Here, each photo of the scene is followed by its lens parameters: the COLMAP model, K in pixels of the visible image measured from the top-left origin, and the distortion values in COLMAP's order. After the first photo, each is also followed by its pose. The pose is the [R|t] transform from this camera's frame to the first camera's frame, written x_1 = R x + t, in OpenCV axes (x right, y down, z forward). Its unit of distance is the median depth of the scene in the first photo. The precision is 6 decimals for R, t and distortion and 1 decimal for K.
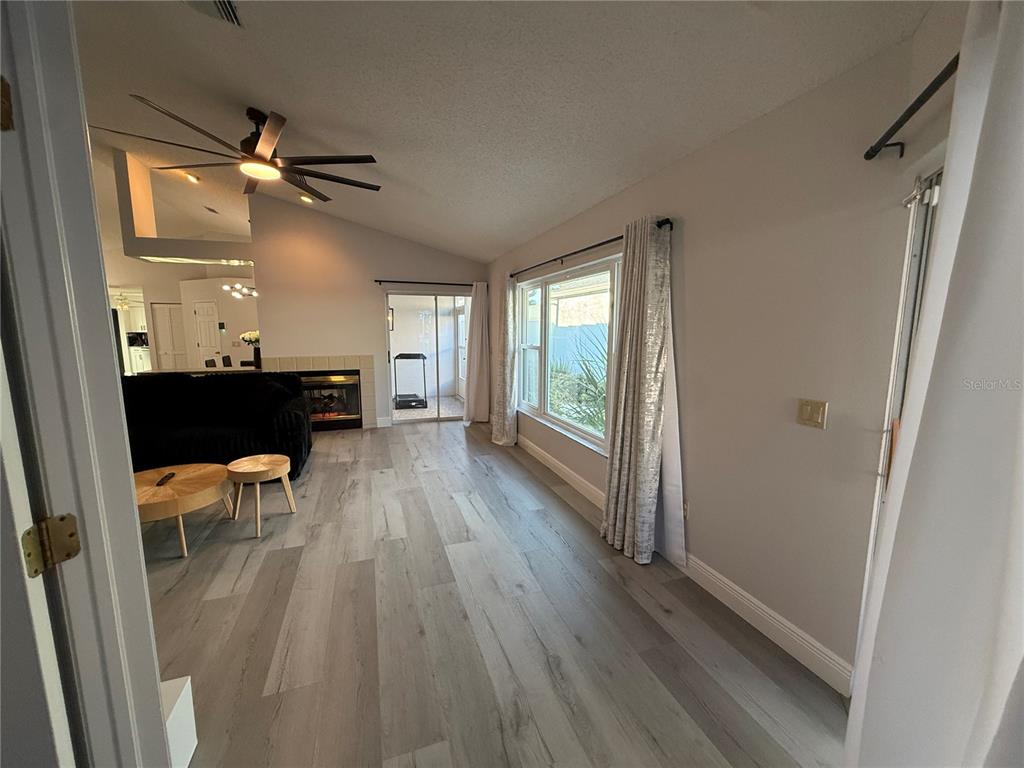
lens RADIAL K [[407.9, 0, 509.4], [0, 407.9, 385.8], [0, 0, 1]] dist [-0.000095, -0.000114]
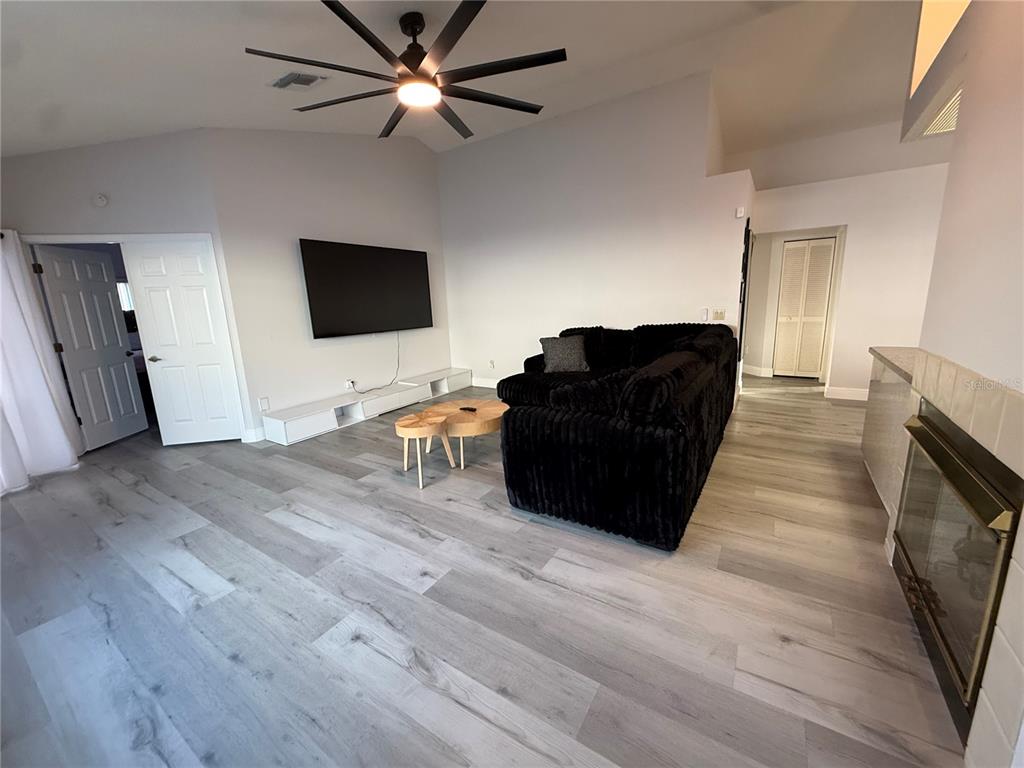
lens RADIAL K [[407.9, 0, 510.7], [0, 407.9, 383.7], [0, 0, 1]] dist [-0.000095, -0.000114]
pose [[-0.791149, 0.153397, -0.592075, -0.155448], [-0.048339, 0.949328, 0.310548, -0.205985], [0.609711, 0.274310, -0.743644, 1.621136]]
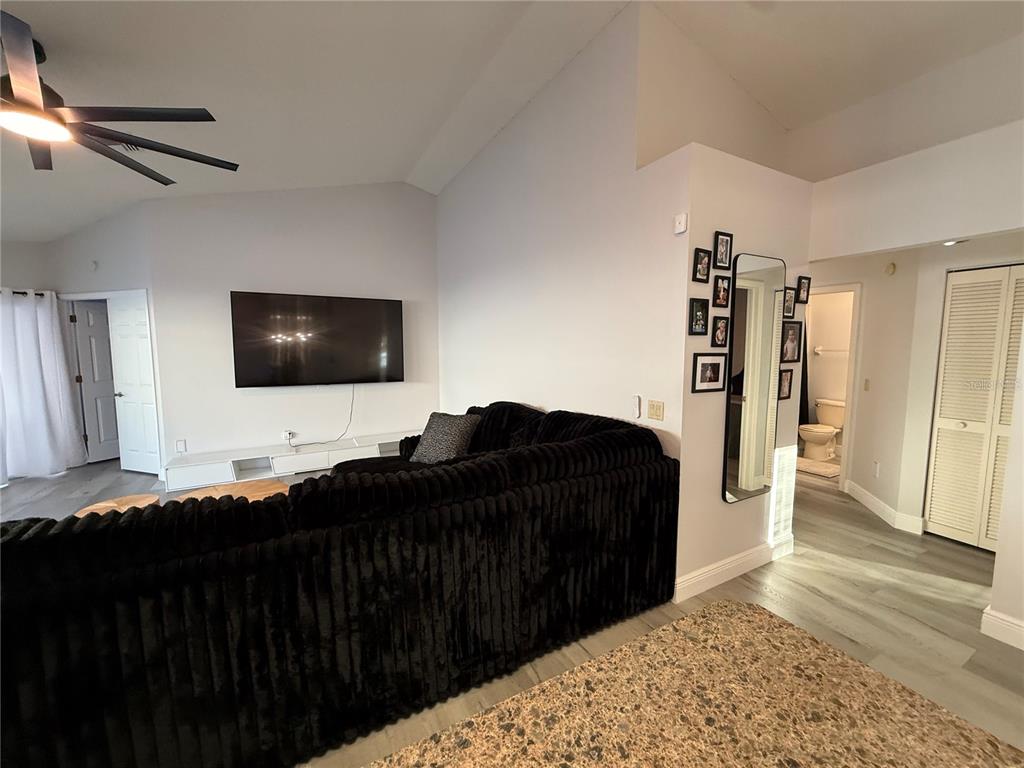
lens RADIAL K [[407.9, 0, 513.1], [0, 407.9, 381.9], [0, 0, 1]] dist [-0.000095, -0.000114]
pose [[-0.987120, 0.013868, -0.159377, -1.098947], [-0.023255, 0.973215, 0.228716, -0.243975], [0.158280, 0.229476, -0.960358, 1.622576]]
